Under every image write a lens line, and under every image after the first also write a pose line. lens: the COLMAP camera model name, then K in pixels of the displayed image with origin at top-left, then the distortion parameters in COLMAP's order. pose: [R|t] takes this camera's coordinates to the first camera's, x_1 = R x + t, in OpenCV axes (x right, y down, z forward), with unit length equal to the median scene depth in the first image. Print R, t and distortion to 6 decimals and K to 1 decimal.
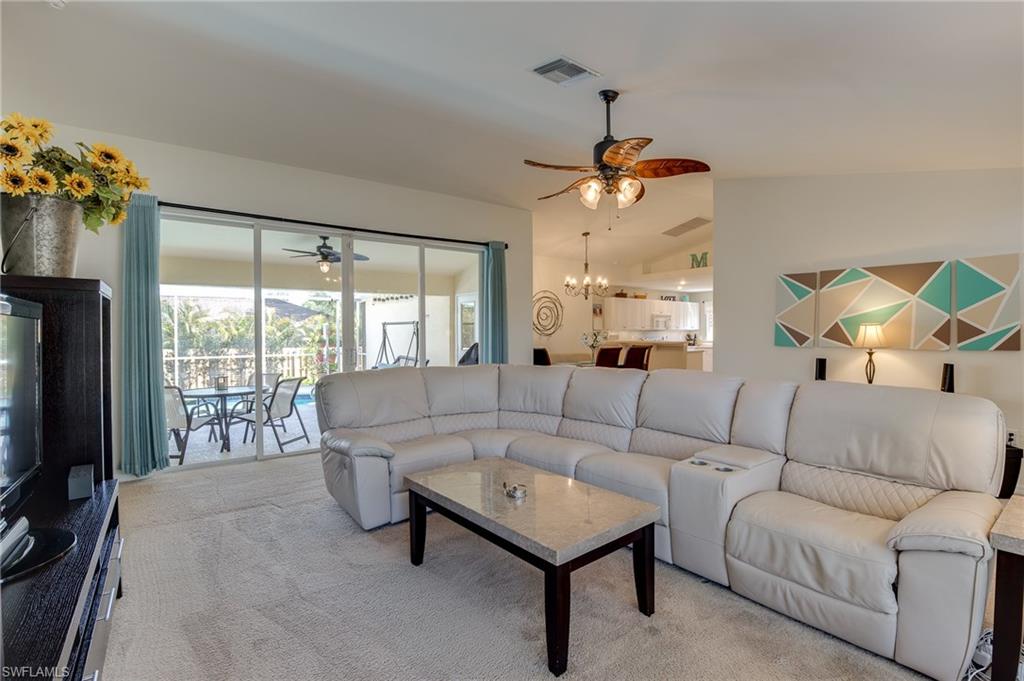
lens RADIAL K [[474.8, 0, 512.9], [0, 474.8, 340.1], [0, 0, 1]] dist [-0.022285, -0.000782]
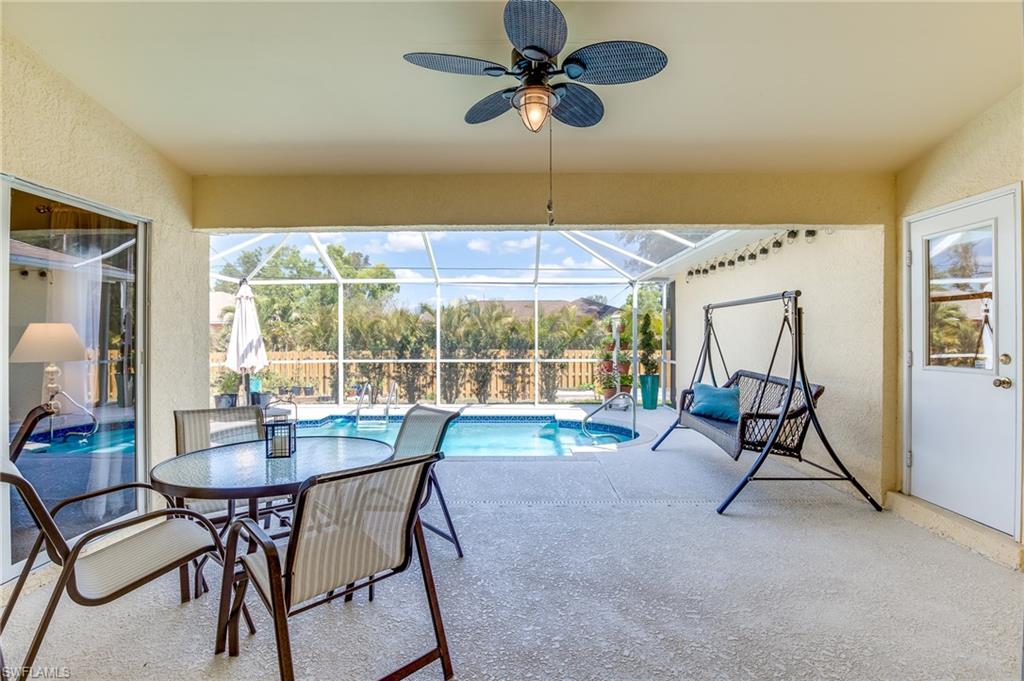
lens RADIAL K [[474.8, 0, 515.7], [0, 474.8, 338.3], [0, 0, 1]] dist [-0.022285, -0.000782]
pose [[0.804465, 0.003362, -0.593991, -0.108031], [-0.010353, 0.999911, -0.008361, 0.004607], [0.593910, 0.012875, 0.804428, 0.372597]]
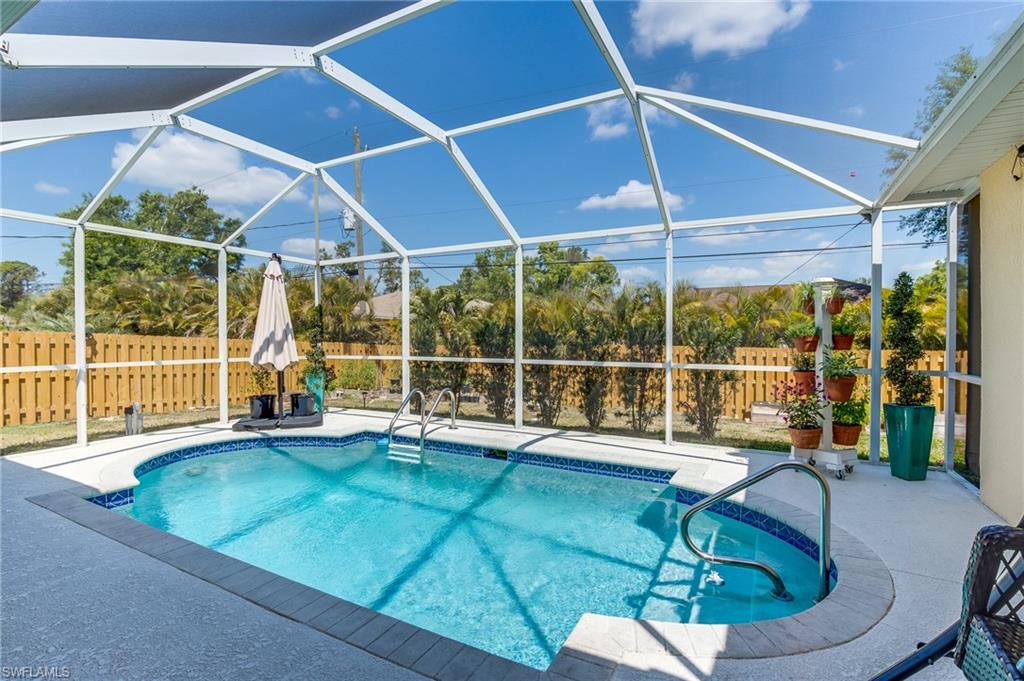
lens RADIAL K [[474.8, 0, 512.5], [0, 474.8, 336.8], [0, 0, 1]] dist [-0.022285, -0.000782]
pose [[0.428940, 0.009134, -0.903287, -0.194948], [-0.012072, 0.999918, 0.004379, 0.006354], [0.903252, 0.009026, 0.429015, 0.677632]]
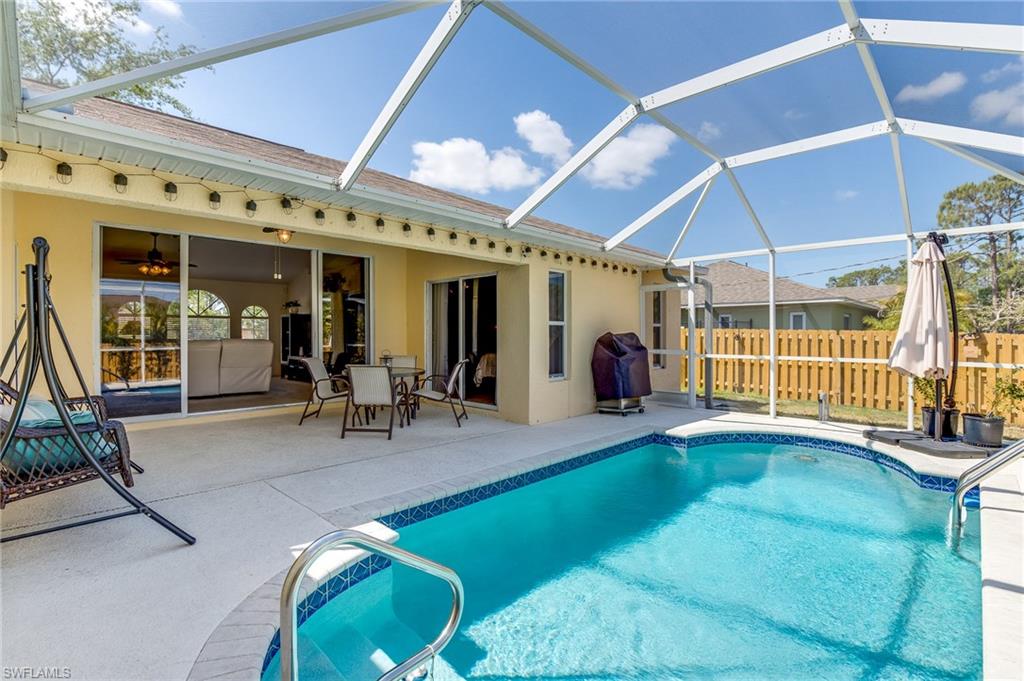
lens RADIAL K [[474.8, 0, 504.4], [0, 474.8, 333.8], [0, 0, 1]] dist [-0.022285, -0.000782]
pose [[-0.982968, -0.001520, -0.183773, -0.314517], [-0.006856, 0.999573, 0.028405, -0.002866], [0.183651, 0.029181, -0.982558, 0.995754]]
